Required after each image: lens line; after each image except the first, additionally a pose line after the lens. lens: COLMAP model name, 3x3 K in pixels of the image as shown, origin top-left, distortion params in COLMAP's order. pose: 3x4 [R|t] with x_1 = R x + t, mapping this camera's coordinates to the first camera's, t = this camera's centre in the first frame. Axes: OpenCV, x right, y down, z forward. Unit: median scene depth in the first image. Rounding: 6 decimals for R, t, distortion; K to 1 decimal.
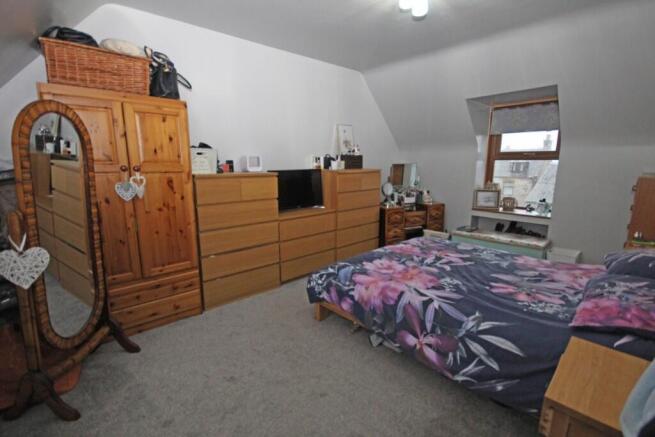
lens RADIAL K [[301.0, 0, 329.3], [0, 301.0, 215.0], [0, 0, 1]] dist [0.000168, -0.002731]
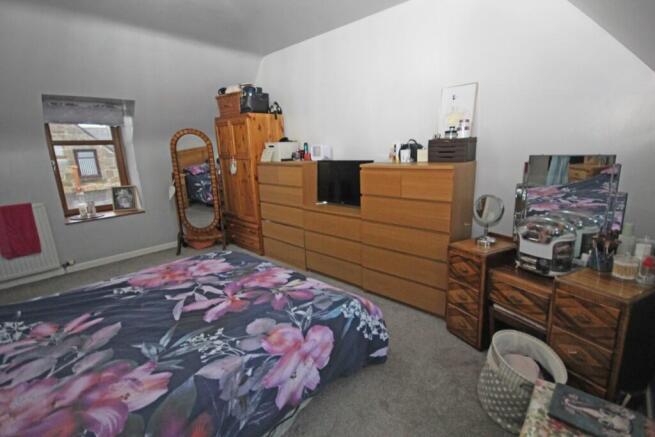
lens RADIAL K [[301.0, 0, 330.7], [0, 301.0, 216.1], [0, 0, 1]] dist [0.000168, -0.002731]
pose [[0.096158, 0.217549, -0.971301, 1.015542], [-0.154069, 0.967316, 0.201403, -0.215102], [0.983370, 0.130281, 0.126533, 1.139304]]
